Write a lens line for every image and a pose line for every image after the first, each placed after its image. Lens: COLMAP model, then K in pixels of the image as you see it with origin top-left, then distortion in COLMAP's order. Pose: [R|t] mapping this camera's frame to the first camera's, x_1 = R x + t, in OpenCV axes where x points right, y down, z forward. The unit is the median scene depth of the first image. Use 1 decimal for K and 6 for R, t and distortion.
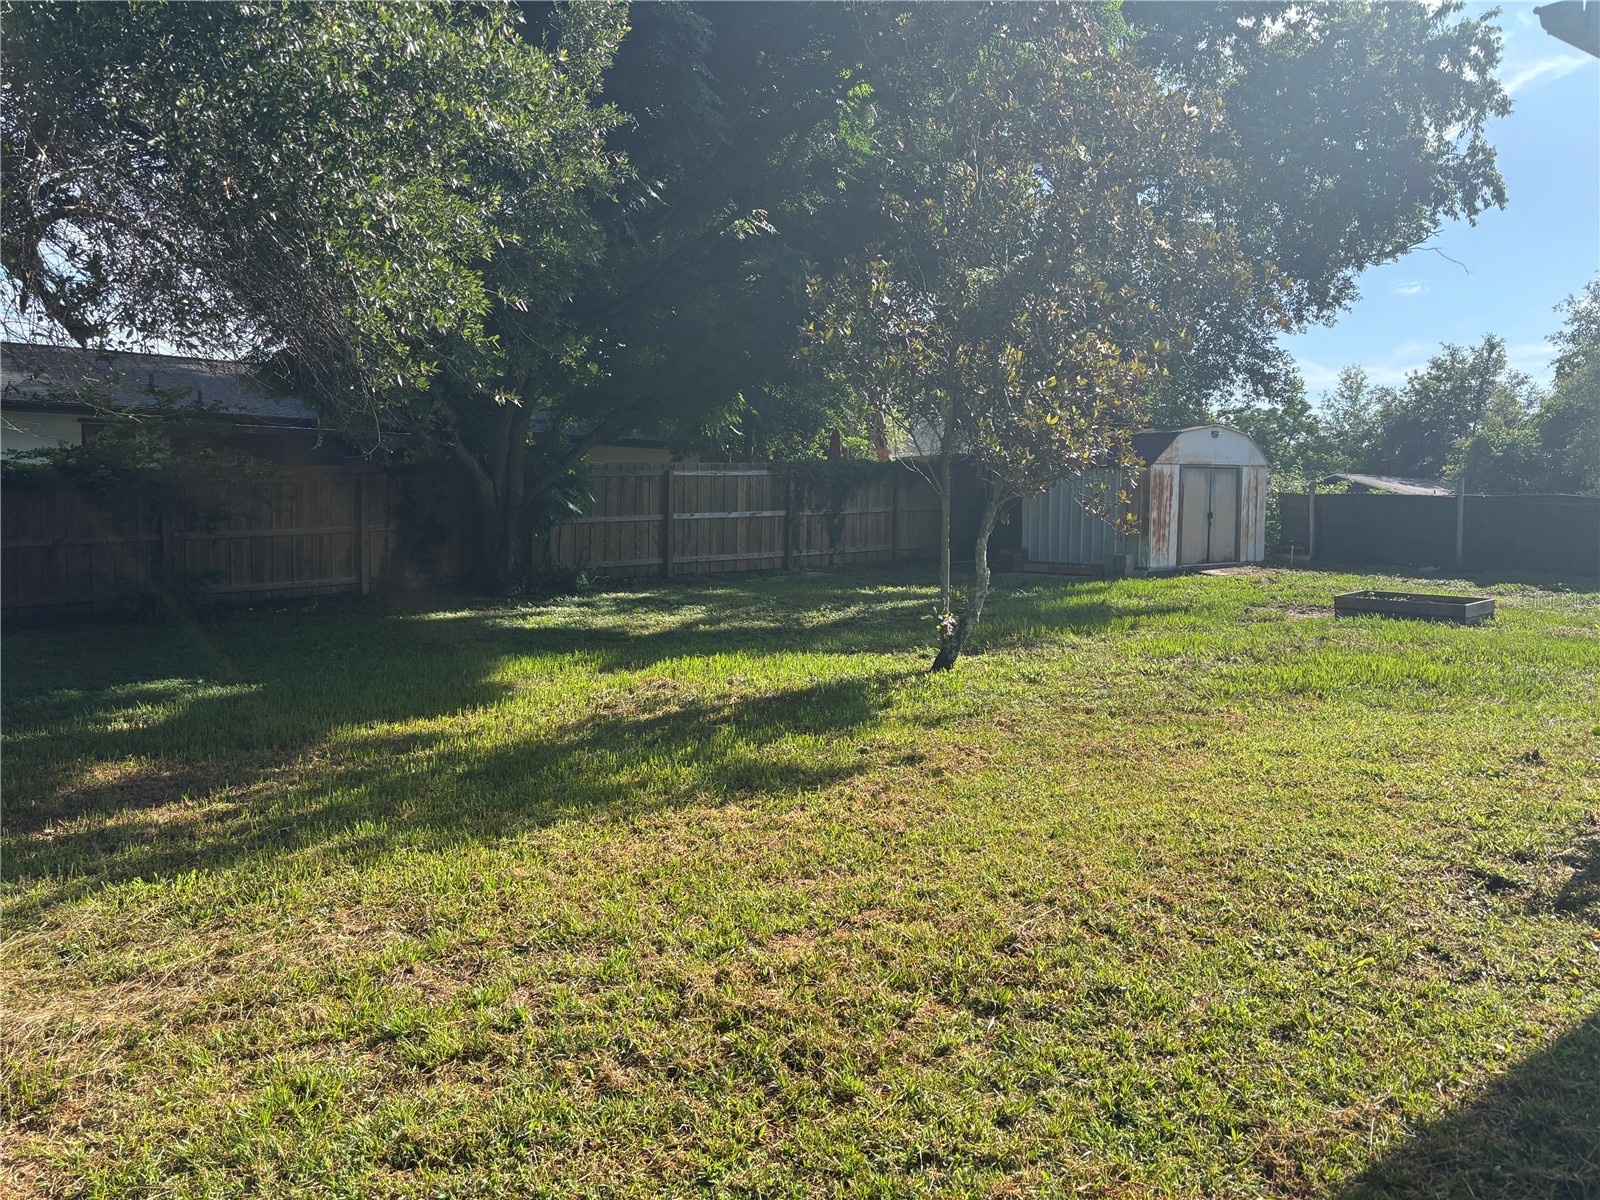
lens RADIAL K [[1208.7, 0, 799.1], [0, 1208.7, 598.5], [0, 0, 1]] dist [0.033953, -0.009073]
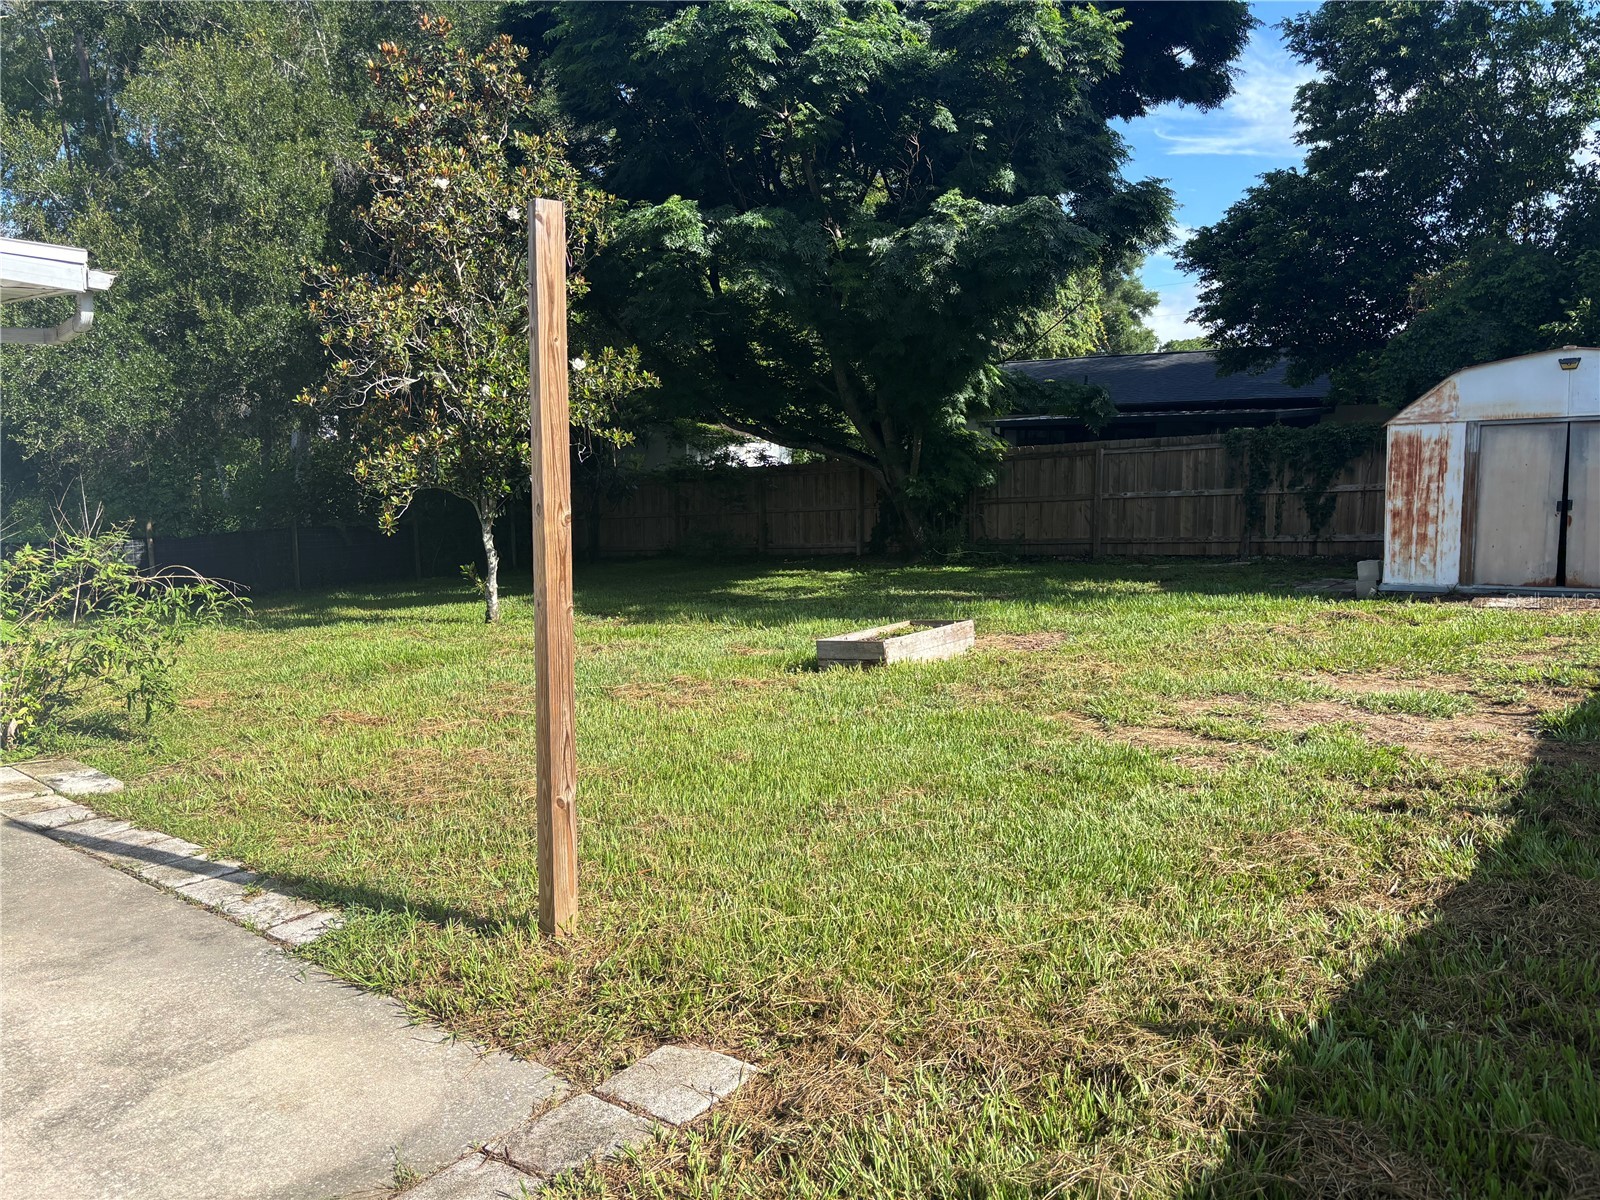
lens RADIAL K [[1208.7, 0, 799.3], [0, 1208.7, 601.5], [0, 0, 1]] dist [0.033953, -0.009073]
pose [[0.312760, 0.092902, -0.945278, 0.800677], [-0.051749, 0.995394, 0.080705, -0.051626], [0.948421, 0.023676, 0.316127, 0.477740]]
